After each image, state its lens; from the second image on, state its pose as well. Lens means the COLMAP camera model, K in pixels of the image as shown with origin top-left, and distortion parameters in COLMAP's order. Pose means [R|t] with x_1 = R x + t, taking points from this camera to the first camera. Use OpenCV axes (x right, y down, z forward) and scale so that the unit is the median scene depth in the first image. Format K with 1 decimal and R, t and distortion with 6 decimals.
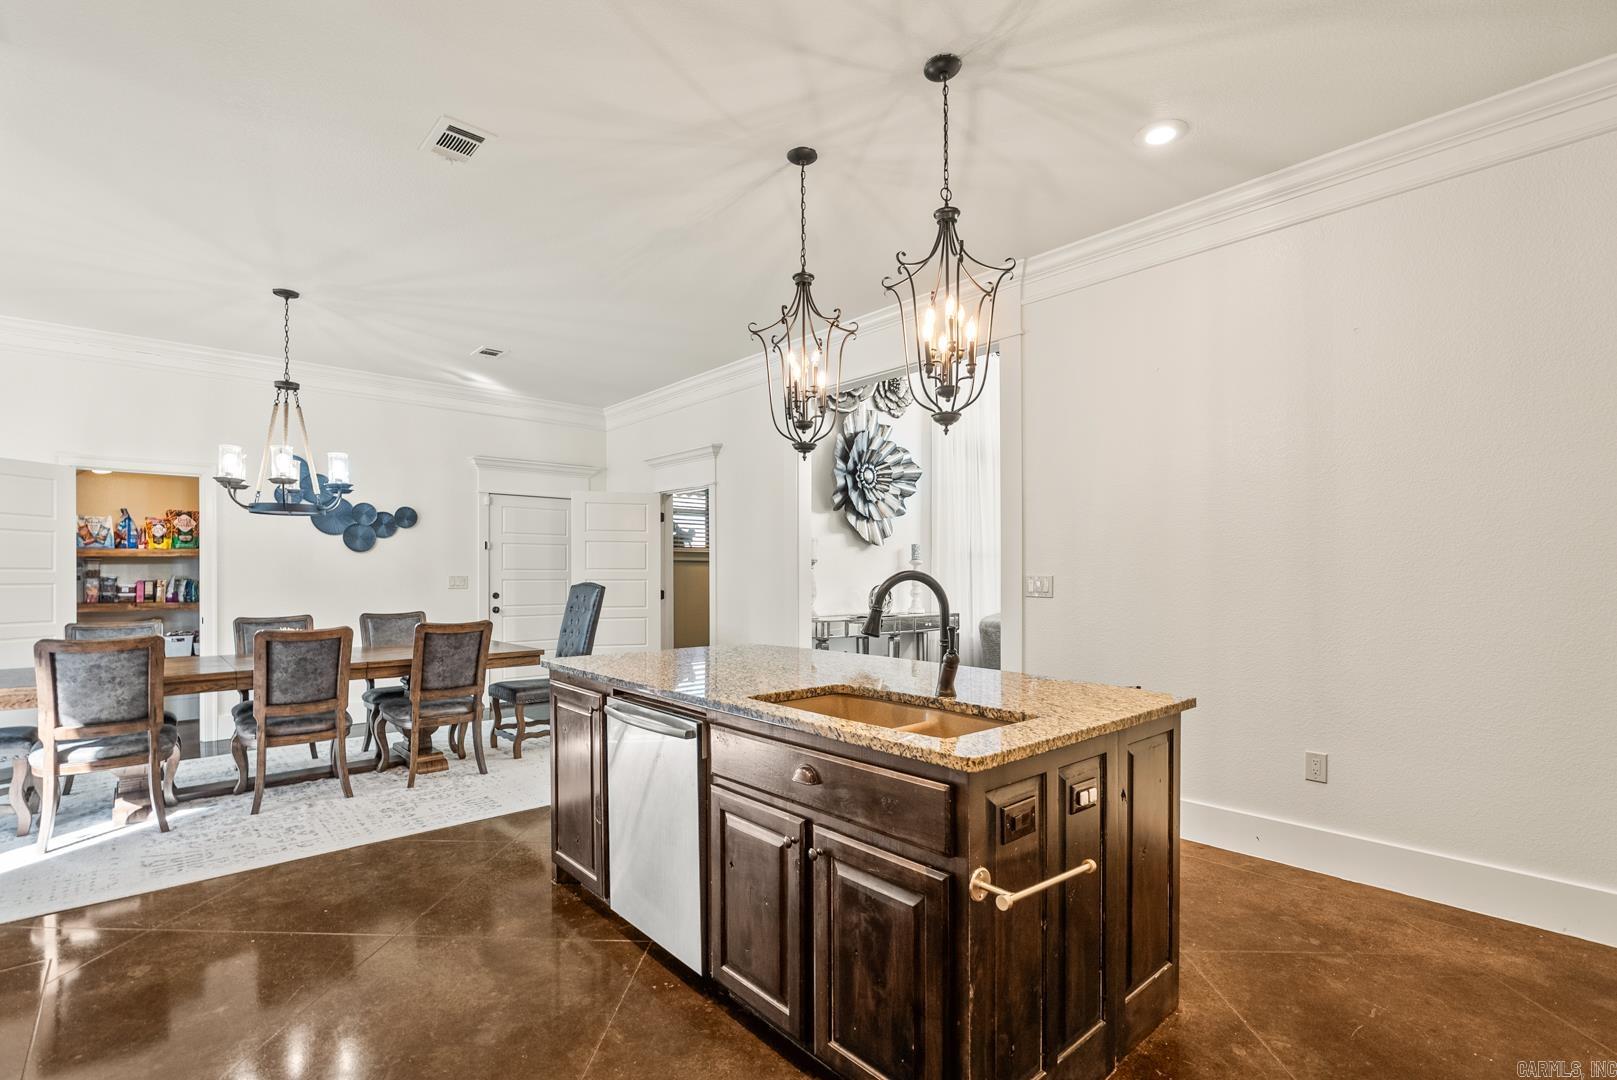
lens RADIAL K [[722.2, 0, 806.5], [0, 722.2, 596.5], [0, 0, 1]] dist [-0.009735, -0.000514]
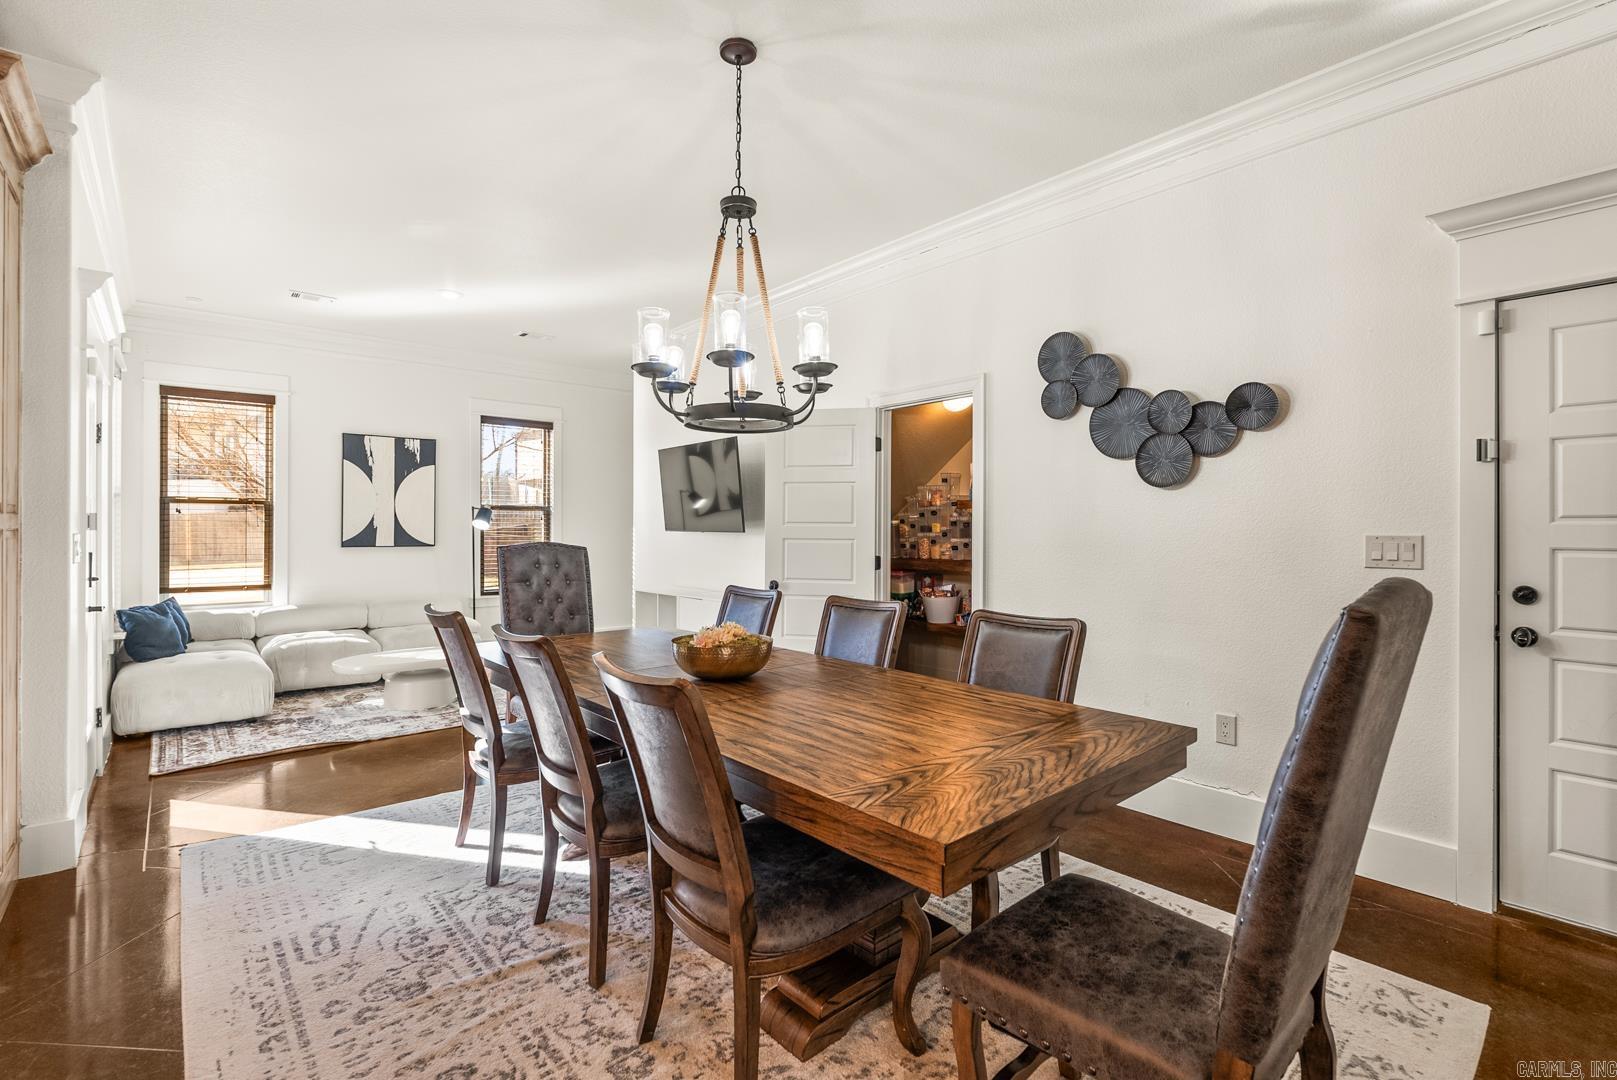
lens RADIAL K [[722.2, 0, 796.4], [0, 722.2, 525.0], [0, 0, 1]] dist [-0.009735, -0.000514]
pose [[-0.023971, -0.000850, -0.999712, -0.092296], [-0.032897, 0.999459, -0.000061, -0.024711], [0.999171, 0.032886, -0.023986, 0.704827]]
